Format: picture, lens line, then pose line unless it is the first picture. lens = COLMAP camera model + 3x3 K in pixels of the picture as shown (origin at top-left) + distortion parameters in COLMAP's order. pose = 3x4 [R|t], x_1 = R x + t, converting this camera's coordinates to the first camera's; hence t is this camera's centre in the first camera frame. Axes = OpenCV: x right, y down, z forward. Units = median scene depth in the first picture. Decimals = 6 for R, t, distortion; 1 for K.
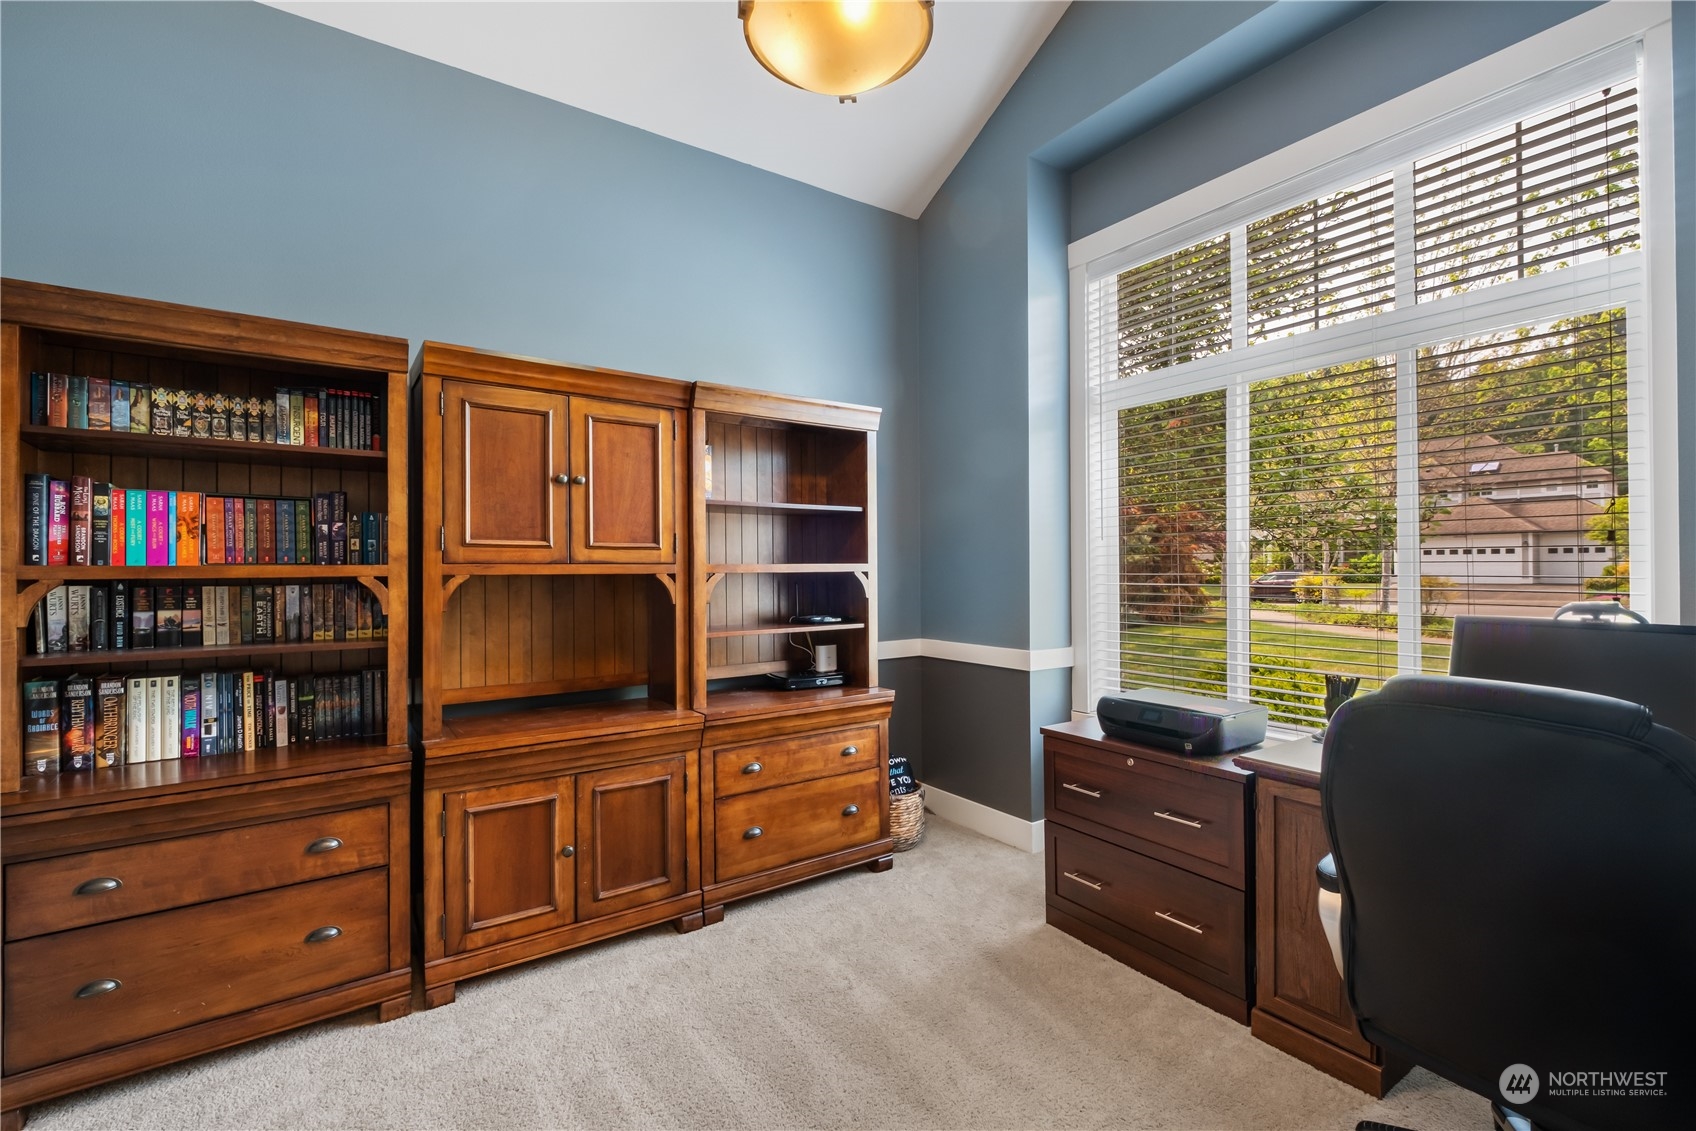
lens RADIAL K [[739.5, 0, 856.3], [0, 739.5, 565.1], [0, 0, 1]] dist [0.000271, 0.000042]
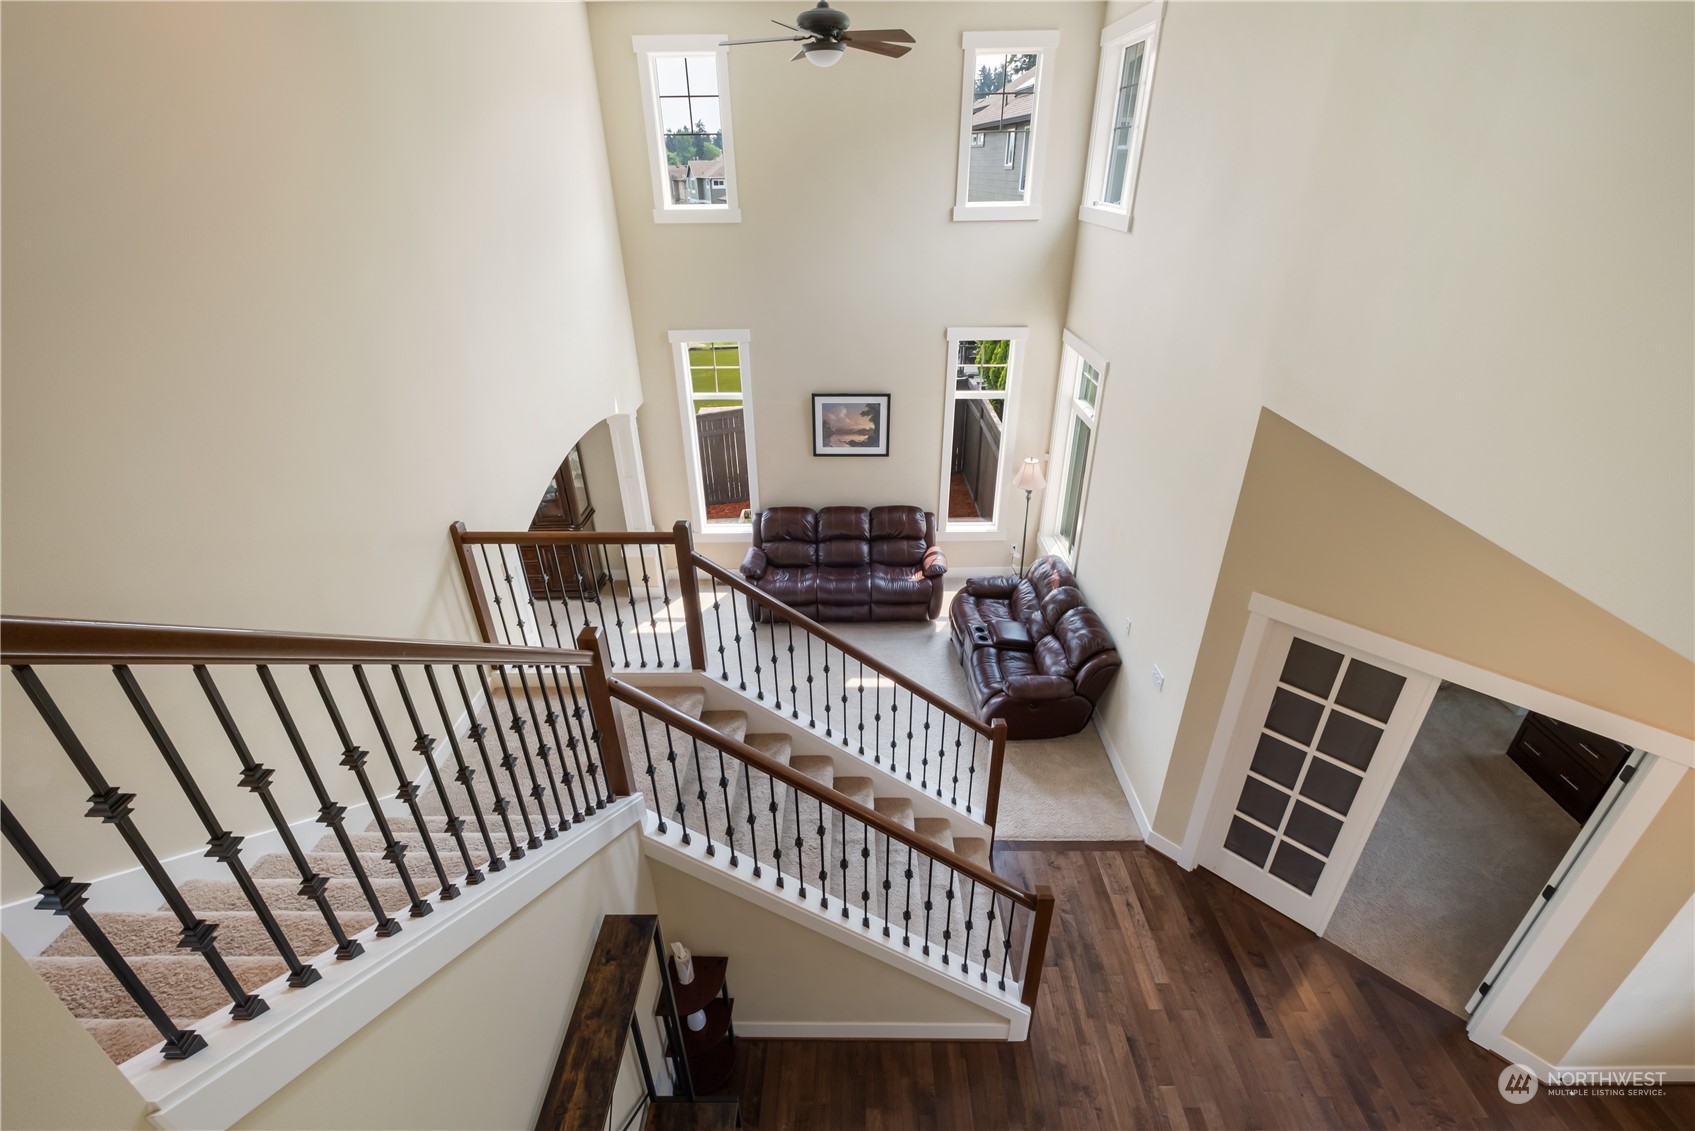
lens RADIAL K [[739.1, 0, 855.8], [0, 739.1, 565.1], [0, 0, 1]] dist [0.000271, 0.000042]
pose [[0.821556, 0.273558, -0.500212, -0.418849], [0.000793, 0.876819, 0.480820, -1.154861], [0.570127, -0.395417, 0.720139, -1.594030]]
